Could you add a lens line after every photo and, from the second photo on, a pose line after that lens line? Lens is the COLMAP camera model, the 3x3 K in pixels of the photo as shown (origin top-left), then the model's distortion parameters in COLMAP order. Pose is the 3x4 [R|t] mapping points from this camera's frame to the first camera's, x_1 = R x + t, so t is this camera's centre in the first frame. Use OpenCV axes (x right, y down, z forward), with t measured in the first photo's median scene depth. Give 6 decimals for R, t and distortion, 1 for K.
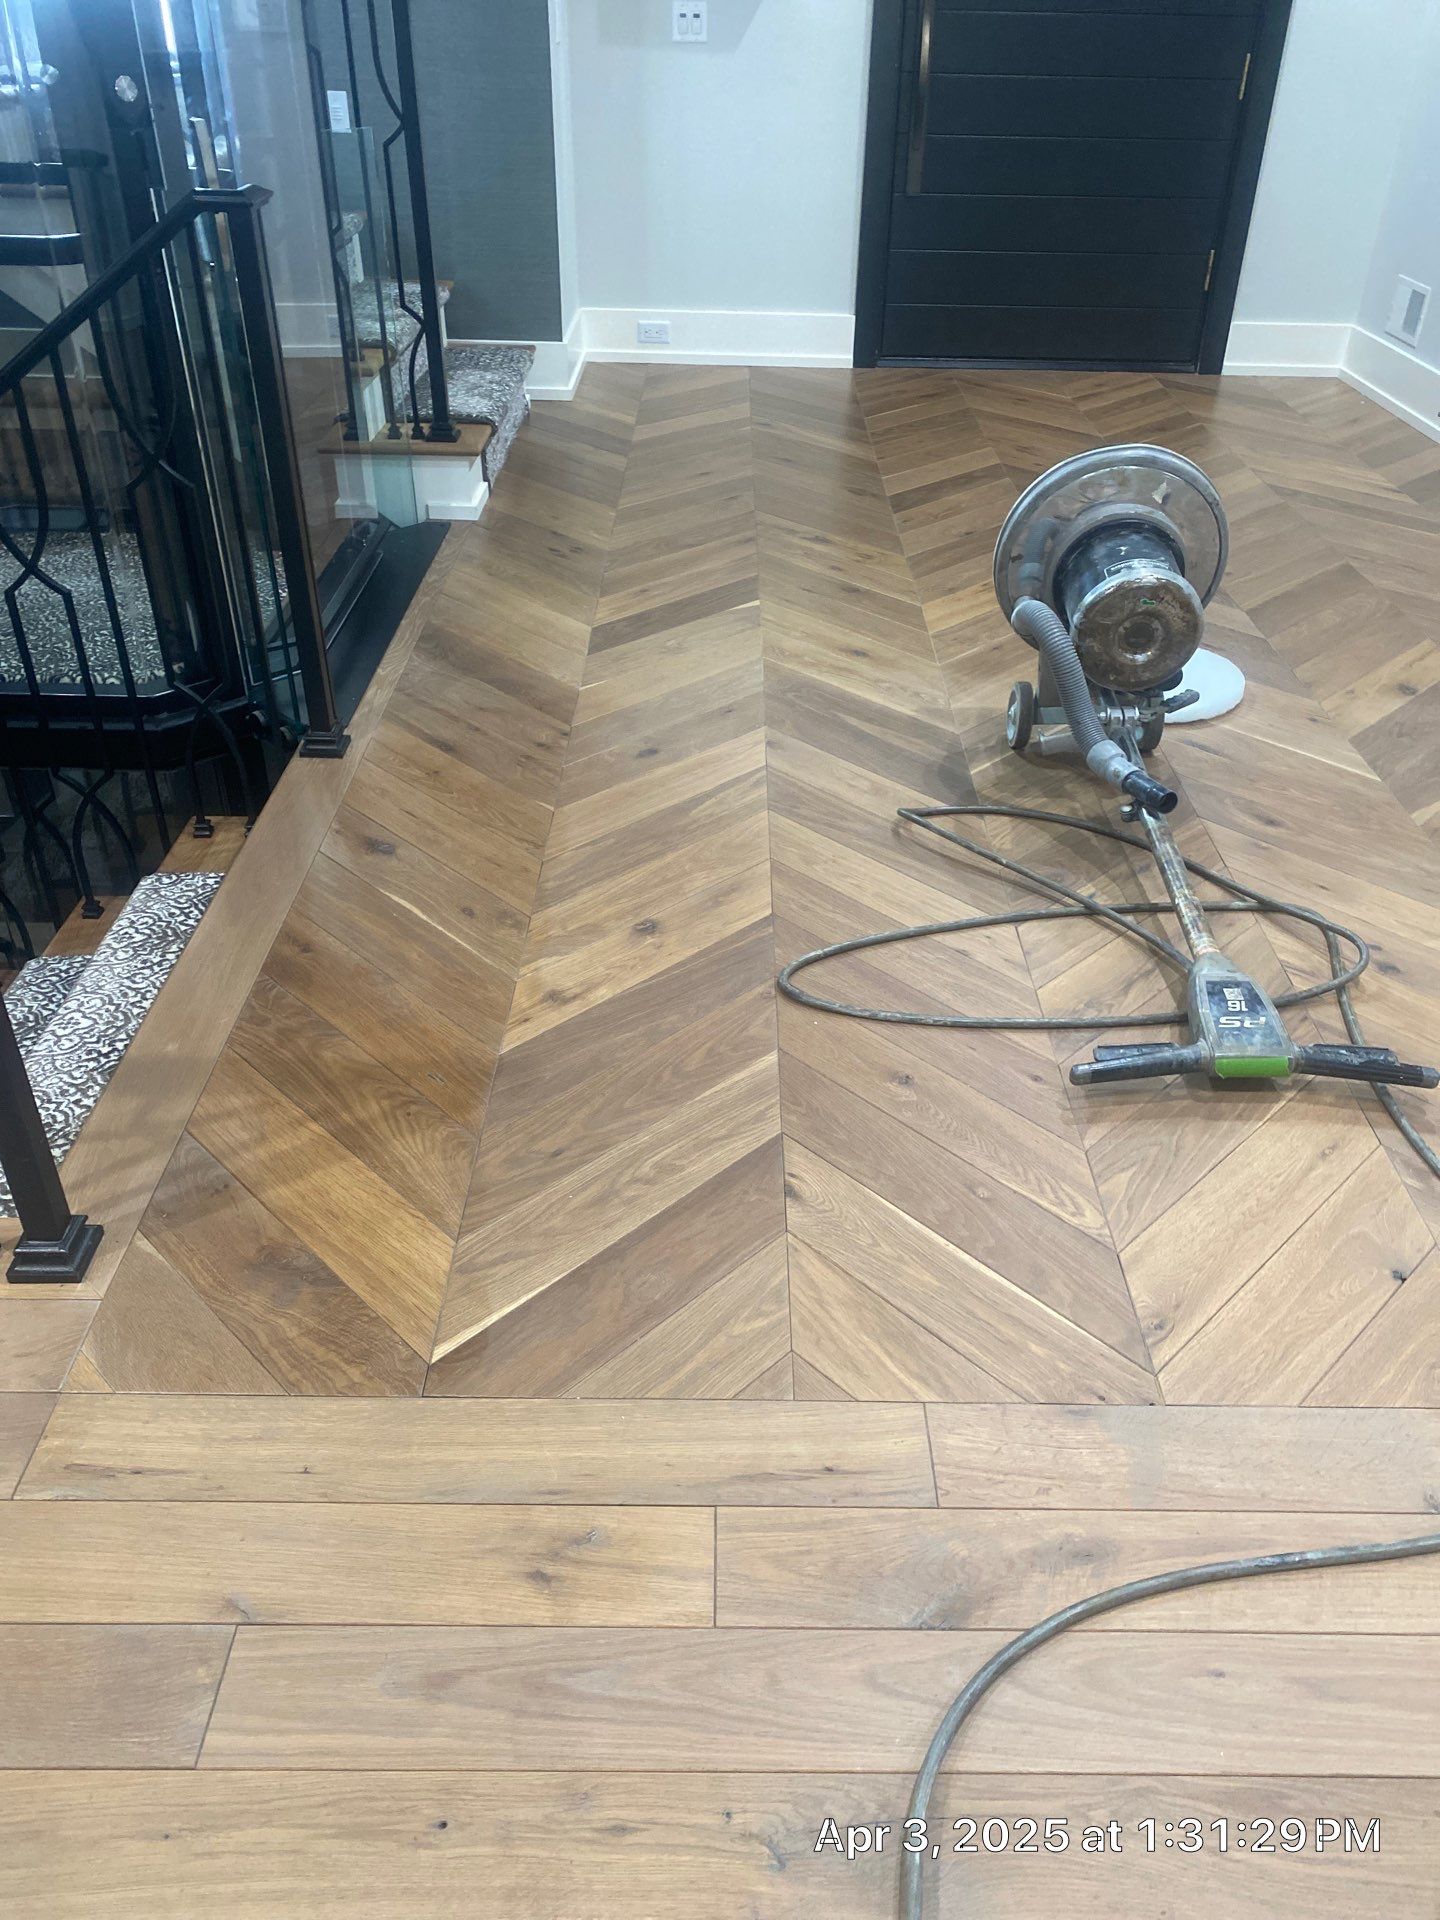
lens RADIAL K [[1457.1, 0, 722.4], [0, 1457.1, 977.8], [0, 0, 1]] dist [0.010936, -0.003420]
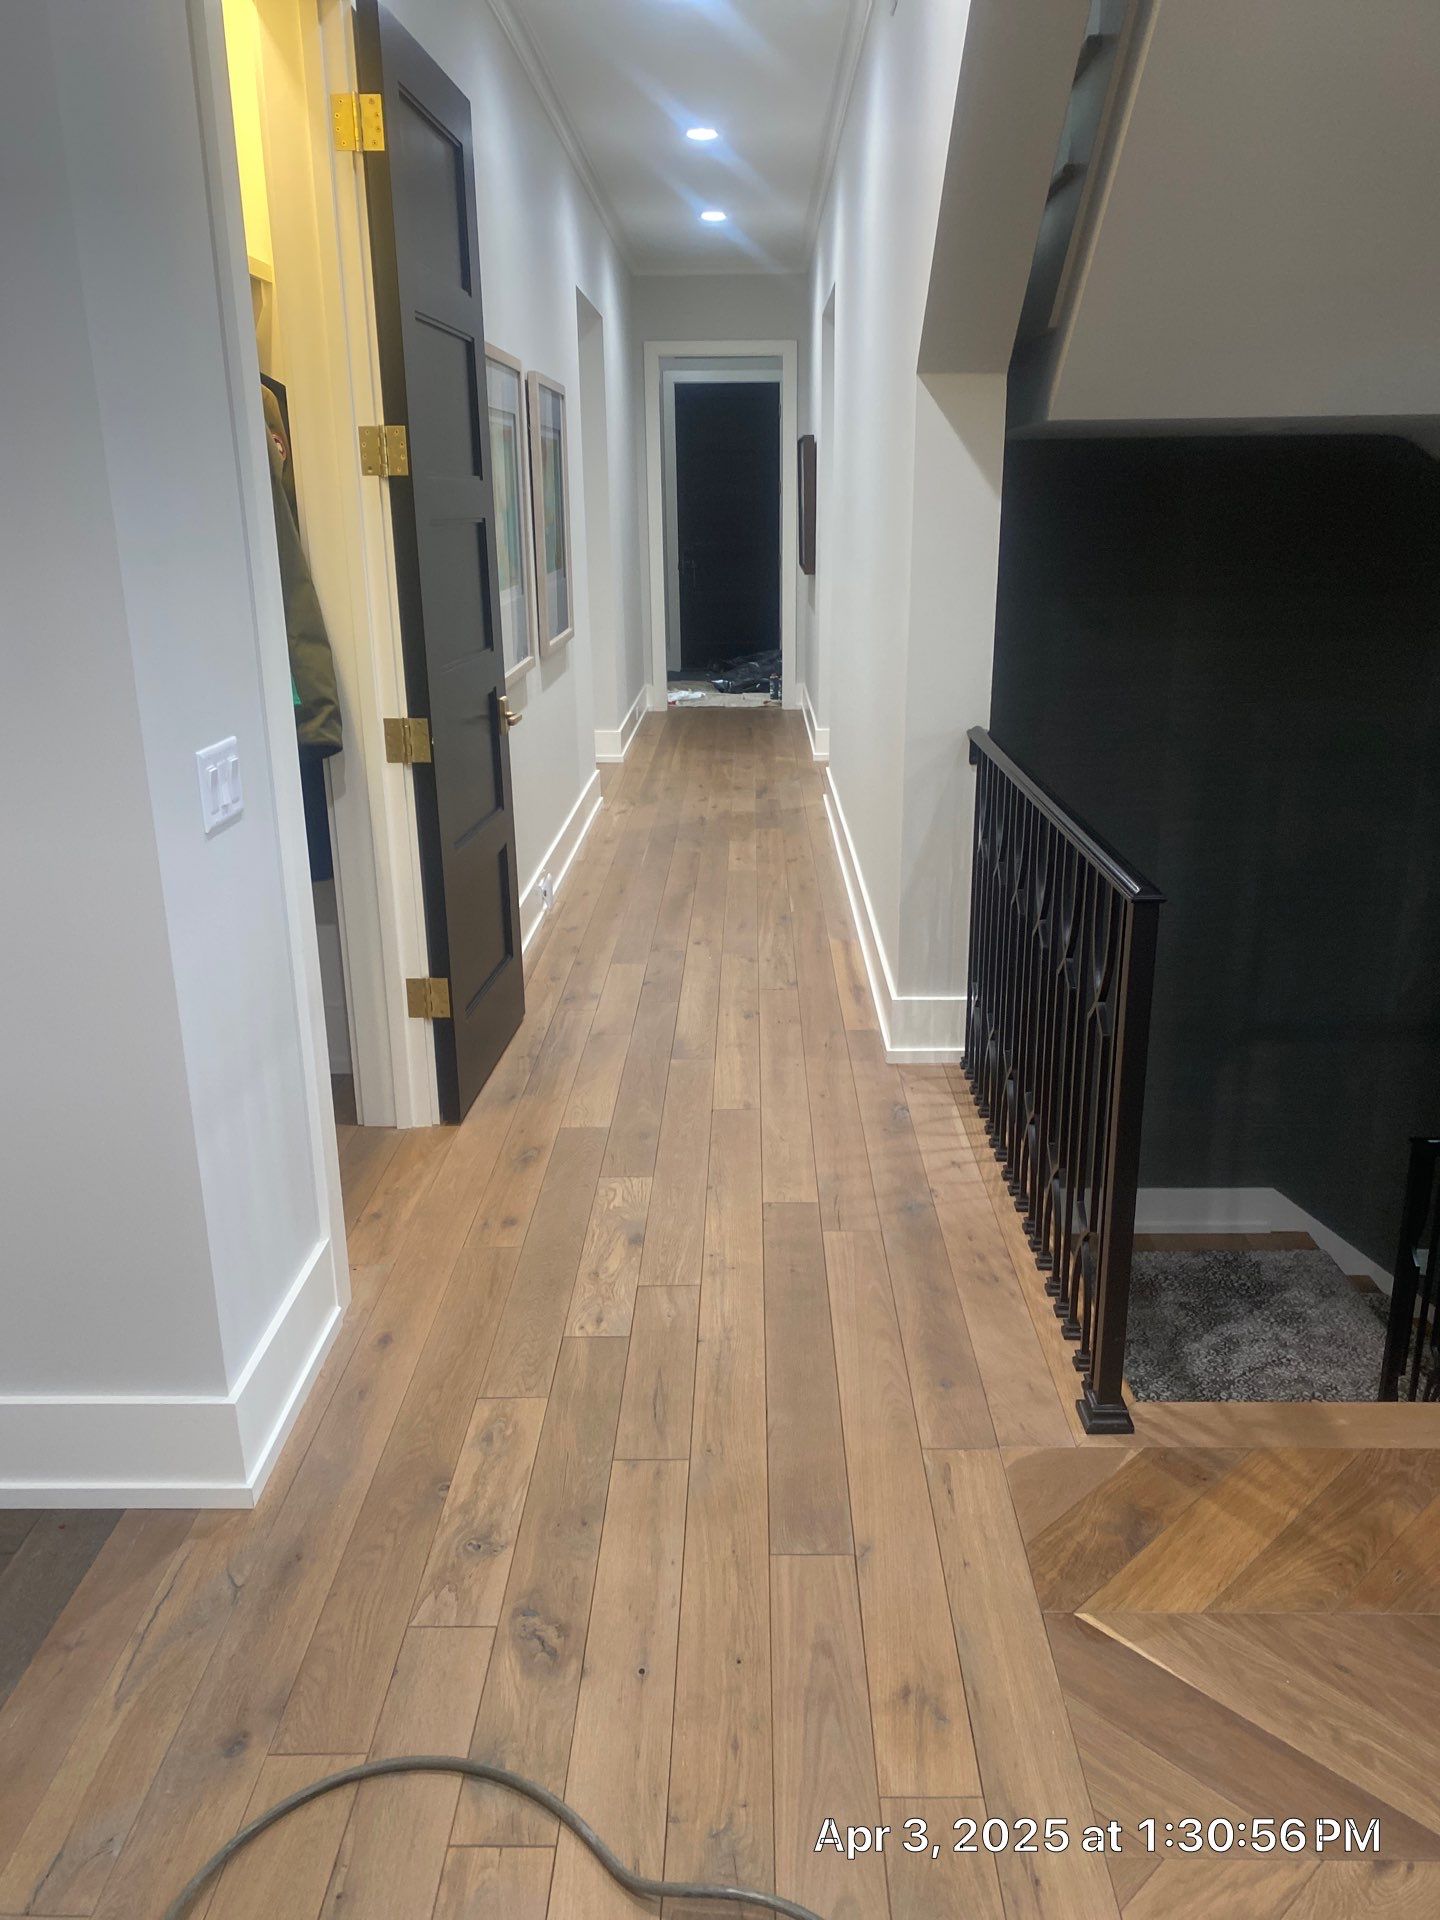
lens RADIAL K [[1457.1, 0, 722.4], [0, 1457.1, 977.8], [0, 0, 1]] dist [0.010936, -0.003420]
pose [[-0.017082, 0.293793, -0.955717, 0.733651], [-0.558397, 0.790097, 0.252861, -0.282012], [0.829398, 0.537989, 0.150557, 0.192651]]
